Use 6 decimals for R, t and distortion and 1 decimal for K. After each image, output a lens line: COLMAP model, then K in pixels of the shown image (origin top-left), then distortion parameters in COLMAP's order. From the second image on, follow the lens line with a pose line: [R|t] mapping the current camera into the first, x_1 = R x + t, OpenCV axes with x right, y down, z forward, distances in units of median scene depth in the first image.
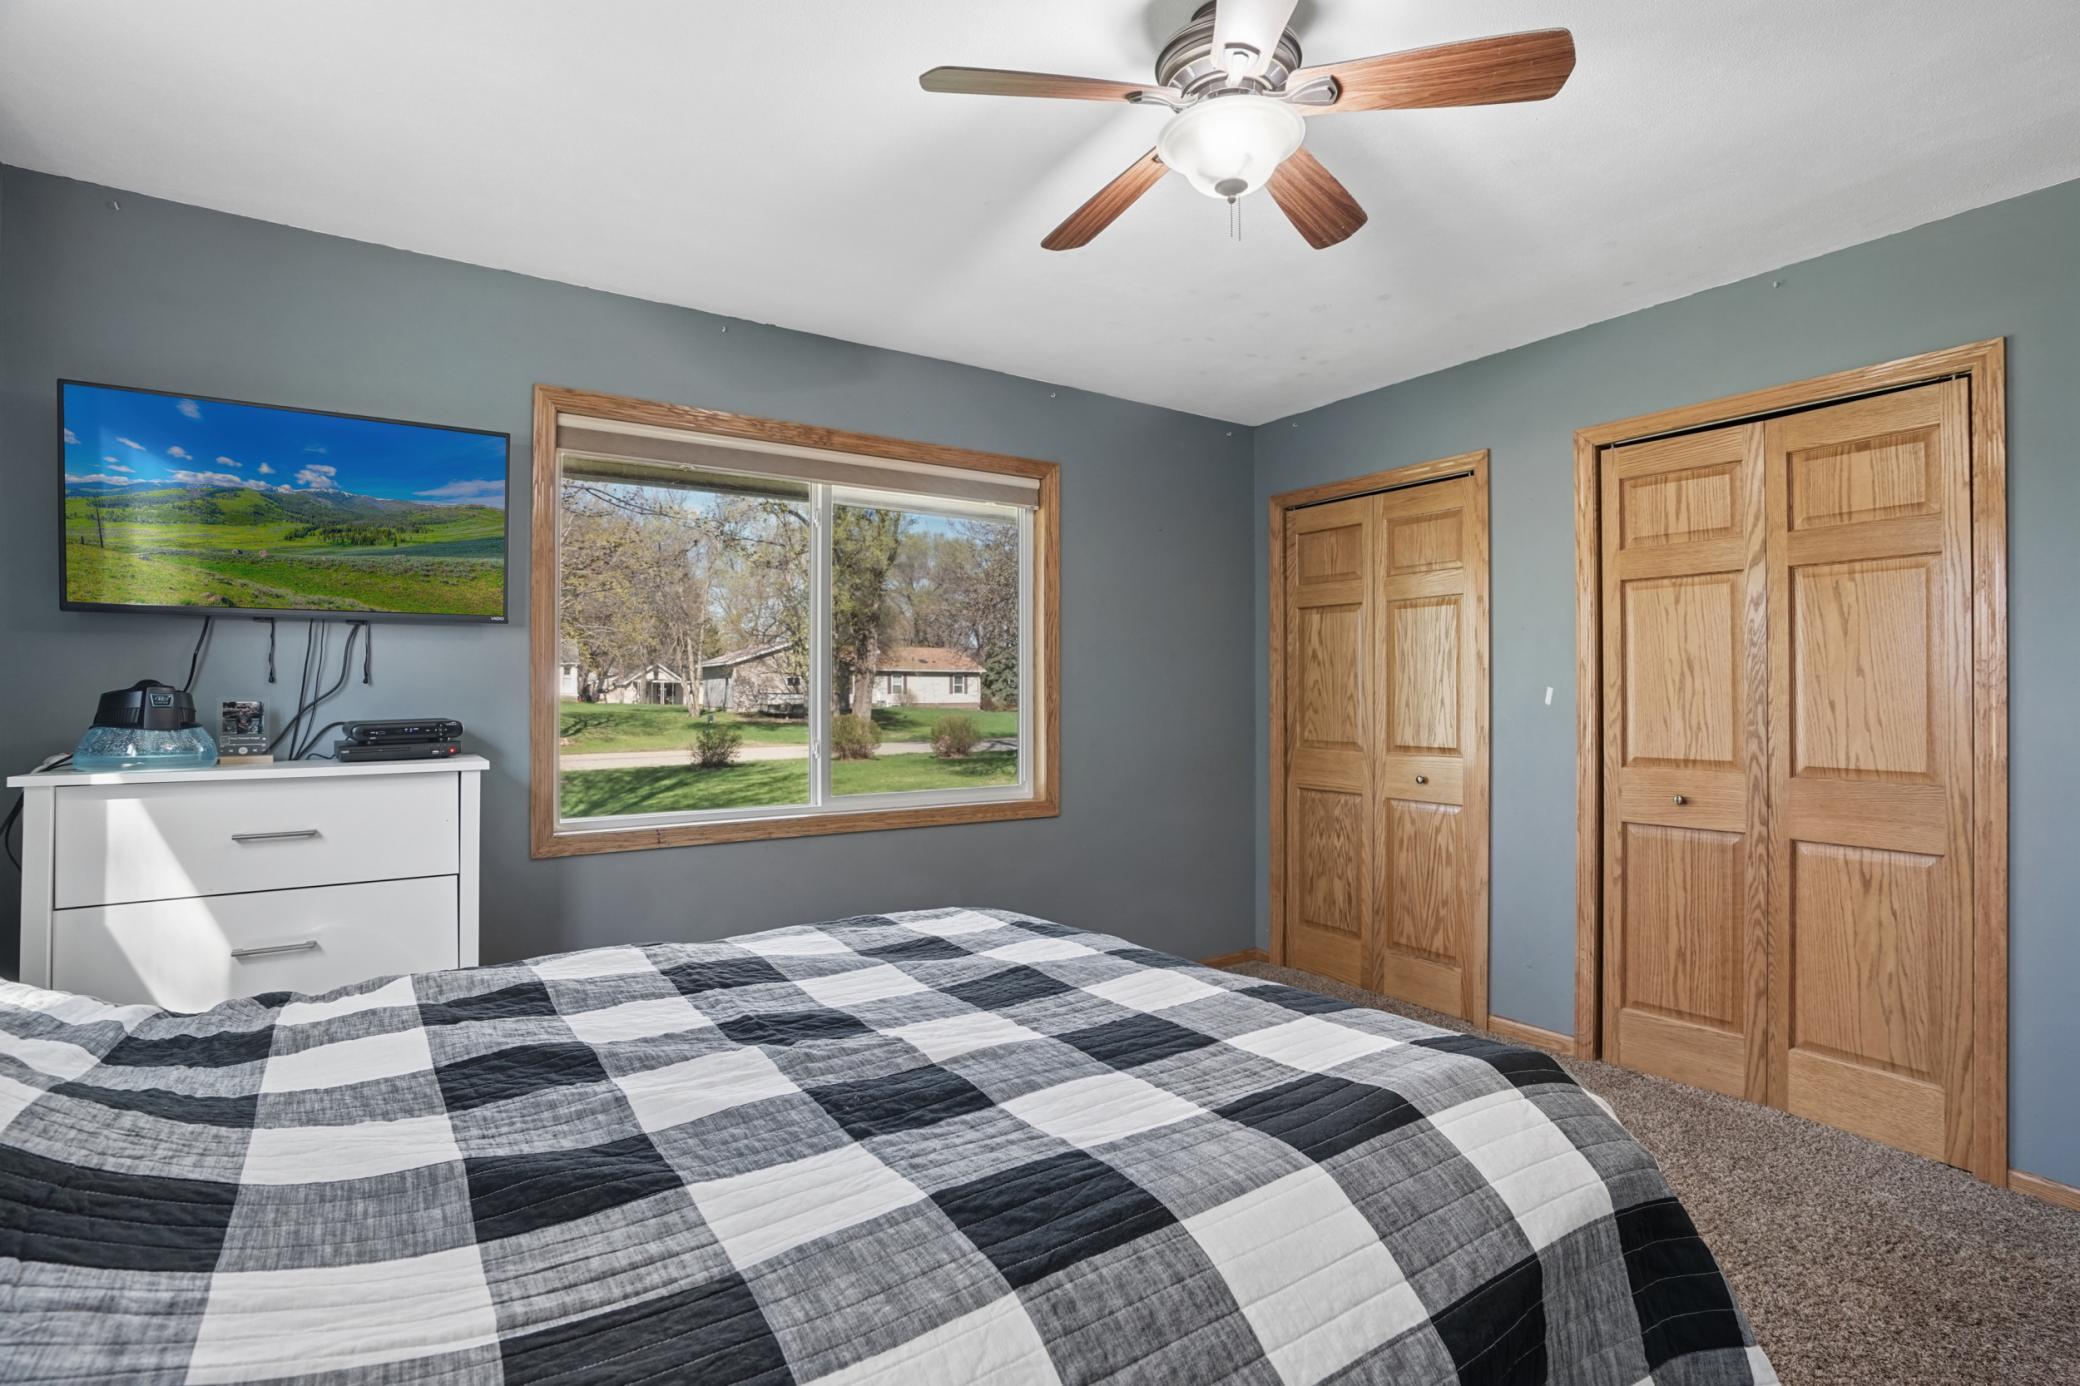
lens RADIAL K [[962.8, 0, 1041.9], [0, 962.8, 713.2], [0, 0, 1]] dist [-0.063091, 0.024485]
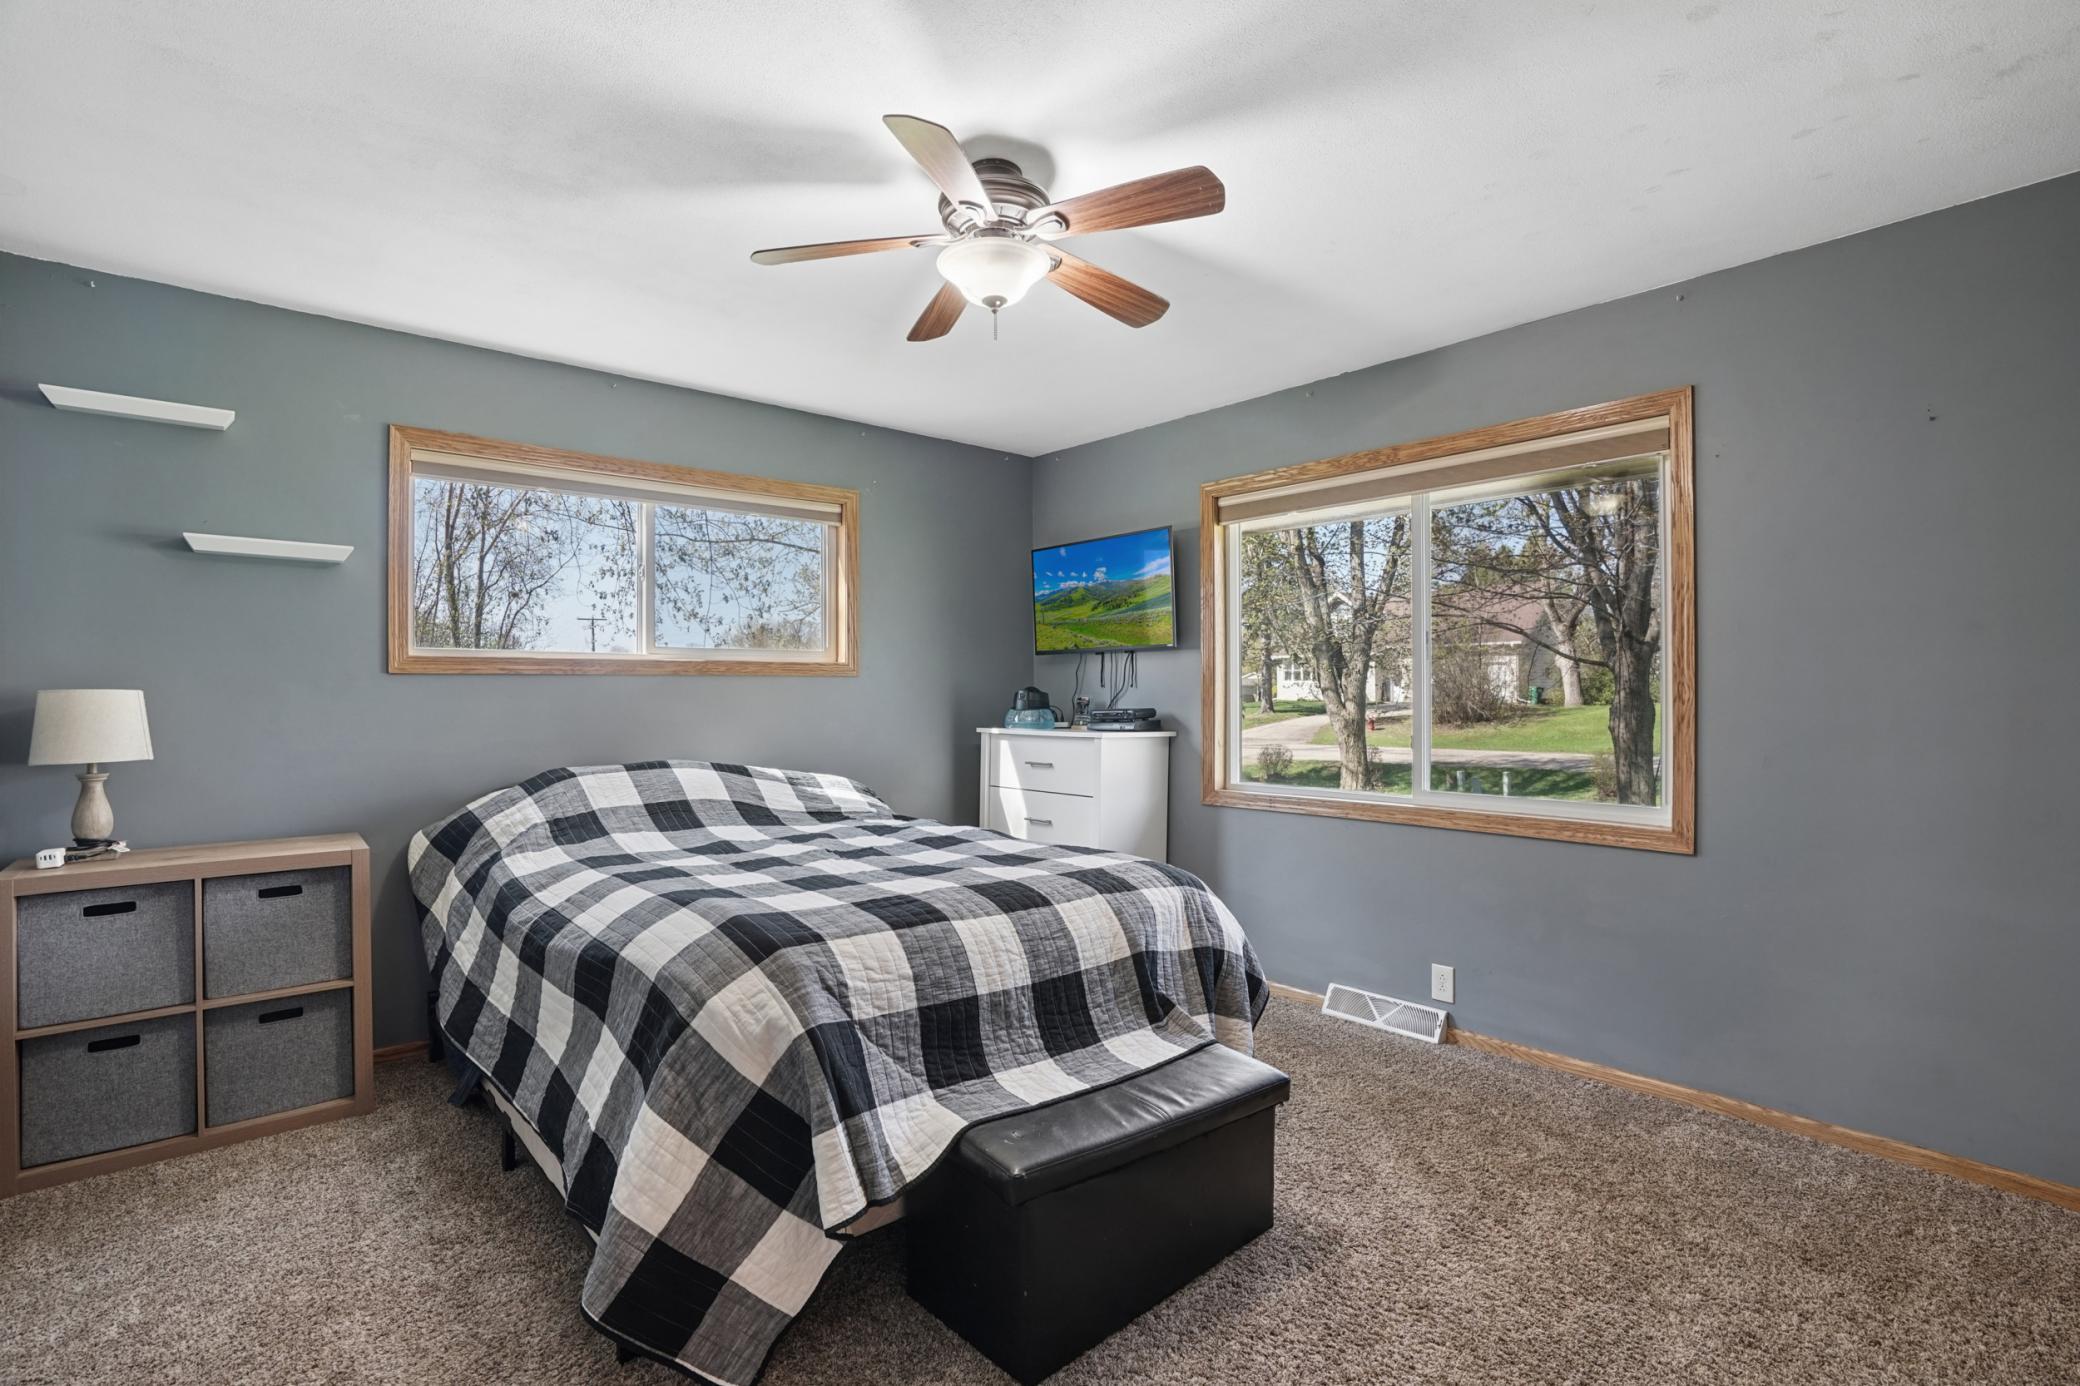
lens RADIAL K [[962.8, 0, 1041.9], [0, 962.8, 713.2], [0, 0, 1]] dist [-0.063091, 0.024485]
pose [[0.126169, 0.021505, -0.991776, 1.082791], [-0.016863, 0.999667, 0.019531, -0.016271], [0.991865, 0.014260, 0.126489, 0.652748]]
